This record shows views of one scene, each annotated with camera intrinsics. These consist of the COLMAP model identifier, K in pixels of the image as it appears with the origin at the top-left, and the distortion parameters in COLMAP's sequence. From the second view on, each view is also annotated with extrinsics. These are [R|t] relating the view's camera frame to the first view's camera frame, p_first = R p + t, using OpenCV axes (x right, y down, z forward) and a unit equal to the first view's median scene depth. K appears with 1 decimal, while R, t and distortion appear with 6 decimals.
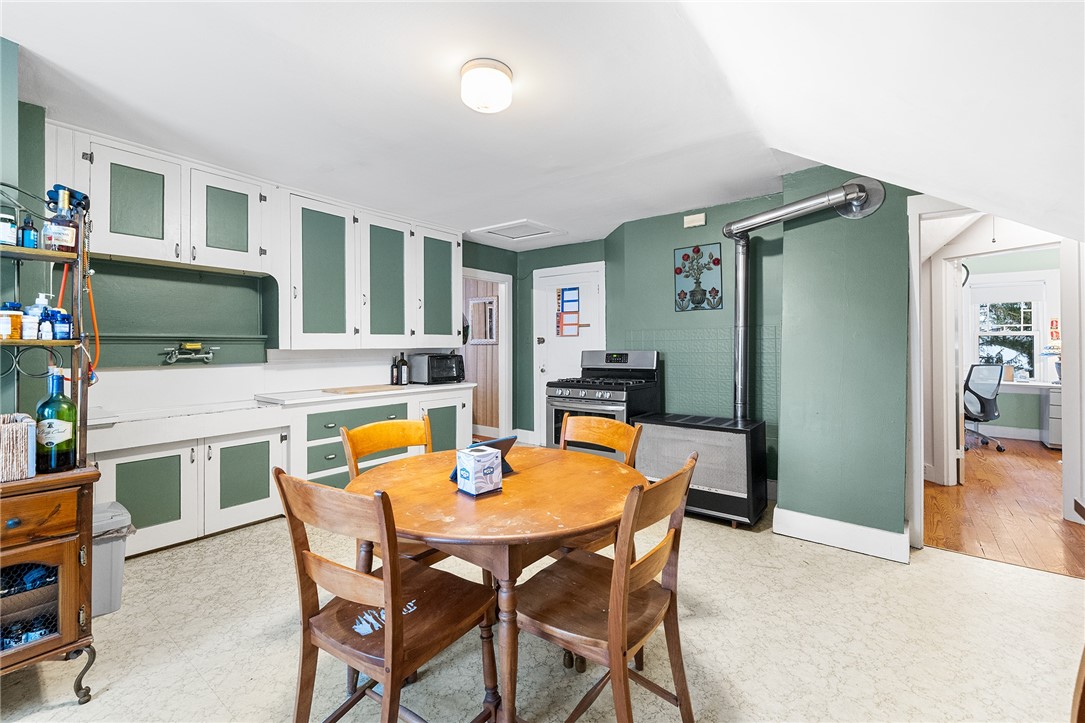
lens RADIAL K [[456.3, 0, 536.7], [0, 456.3, 344.2], [0, 0, 1]] dist [-0.000462, -0.000940]
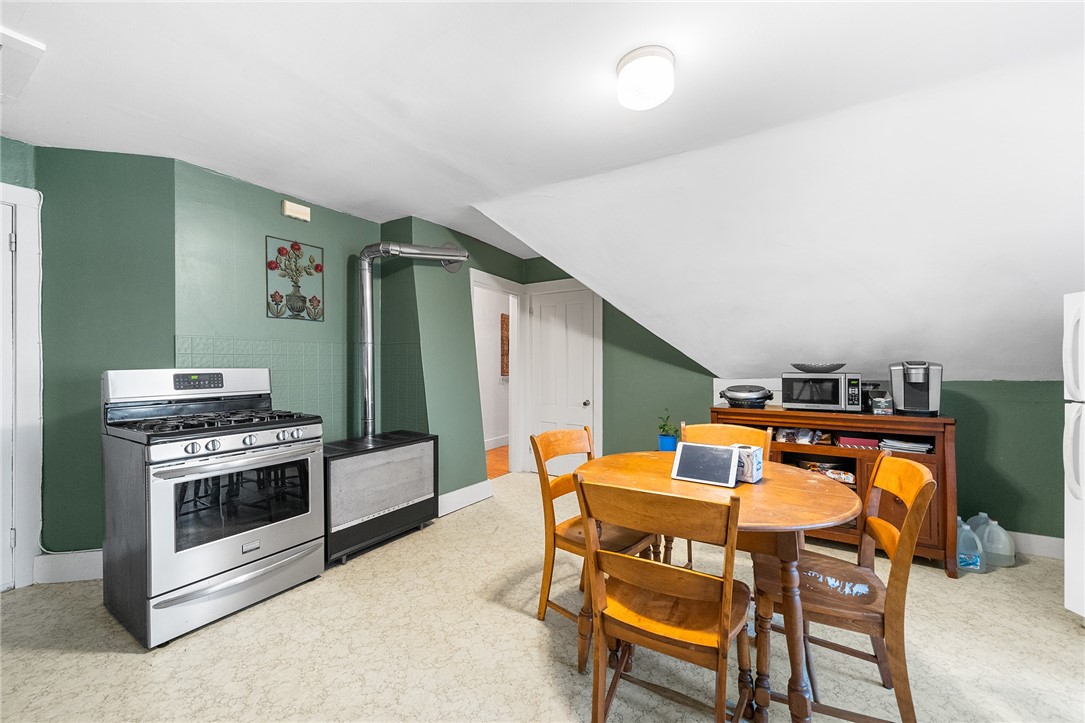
lens RADIAL K [[427.5, 0, 535.6], [0, 427.5, 363.1], [0, 0, 1]] dist [-0.003086, 0.000217]
pose [[-0.096246, 0.002555, 0.995354, -0.481799], [-0.005969, 0.999977, -0.003144, 0.005597], [-0.995340, -0.006244, -0.096228, 0.657203]]
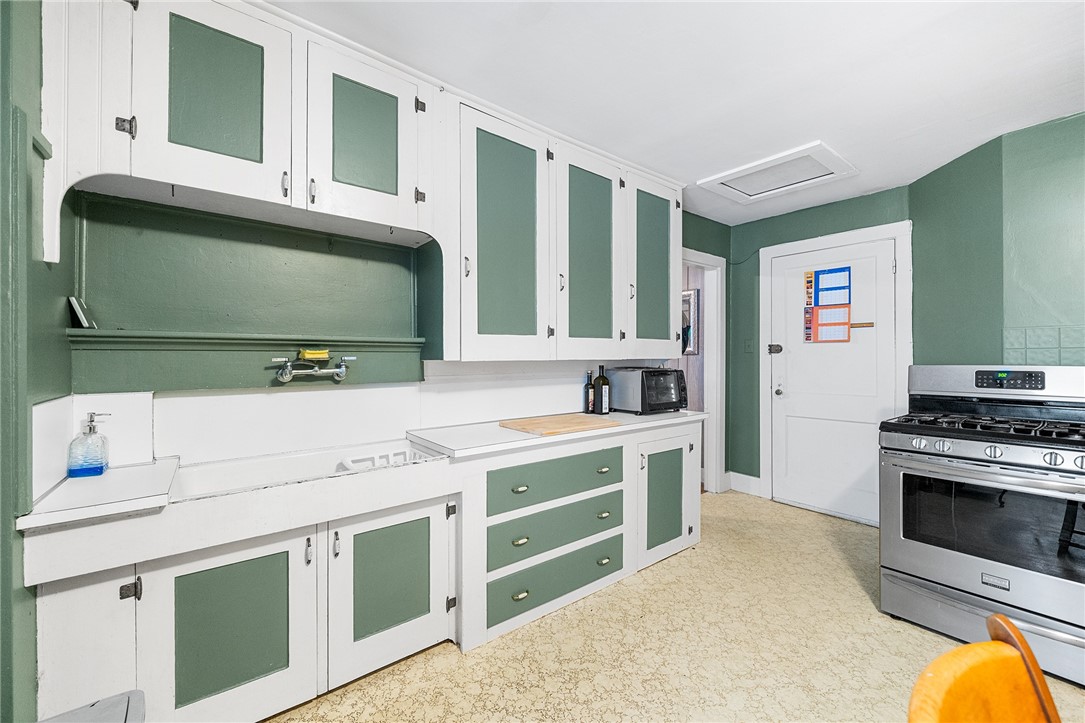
lens RADIAL K [[427.5, 0, 540.0], [0, 427.5, 356.9], [0, 0, 1]] dist [-0.003086, 0.000217]
pose [[0.970786, 0.003672, -0.239921, -0.262128], [-0.002636, 0.999986, 0.004638, 0.002854], [0.239934, -0.003870, 0.970781, 0.414052]]
